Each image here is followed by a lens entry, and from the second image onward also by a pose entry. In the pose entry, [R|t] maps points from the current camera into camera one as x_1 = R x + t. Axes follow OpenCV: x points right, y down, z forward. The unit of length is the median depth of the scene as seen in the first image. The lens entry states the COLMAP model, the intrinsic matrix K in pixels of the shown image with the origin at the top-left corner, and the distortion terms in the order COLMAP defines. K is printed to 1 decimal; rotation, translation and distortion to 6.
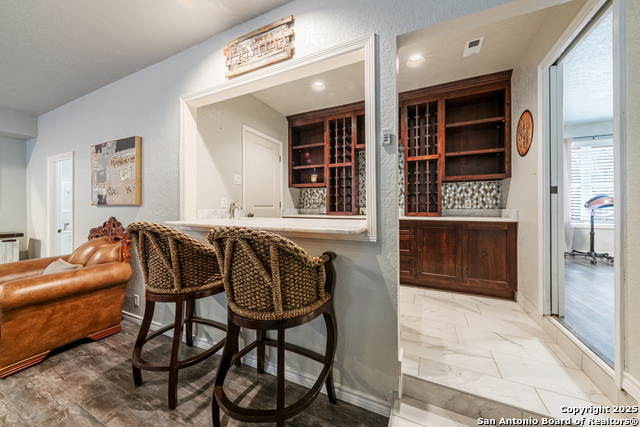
lens RADIAL K [[224.8, 0, 322.7], [0, 224.8, 208.7], [0, 0, 1]] dist [-0.000753, -0.000313]
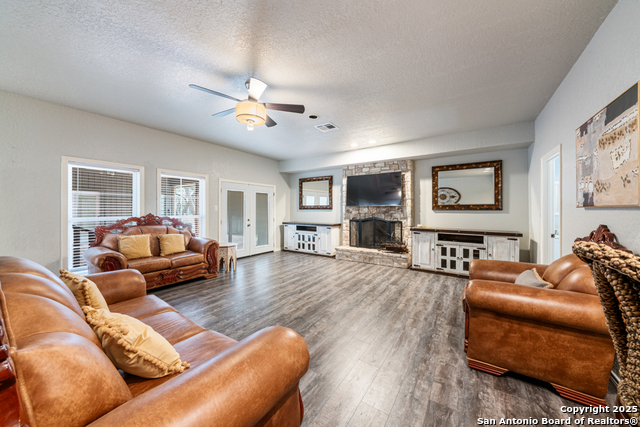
lens RADIAL K [[224.8, 0, 322.7], [0, 224.8, 208.7], [0, 0, 1]] dist [-0.000753, -0.000313]
pose [[-0.161215, -0.001466, -0.986918, -0.149182], [-0.007727, 0.999970, -0.000223, -0.004797], [0.986889, 0.007590, -0.161222, 0.291152]]
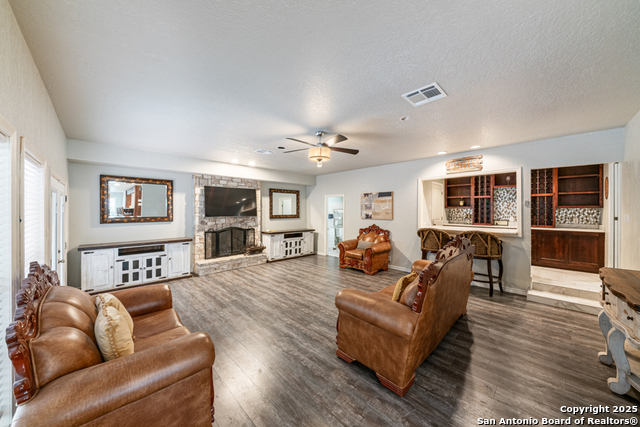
lens RADIAL K [[227.5, 0, 319.7], [0, 227.5, 211.4], [0, 0, 1]] dist [-0.000463, -0.000259]
pose [[0.936409, 0.005118, -0.350872, -0.632844], [-0.005036, 0.999987, 0.001145, -0.096226], [0.350873, 0.000695, 0.936423, -1.445707]]
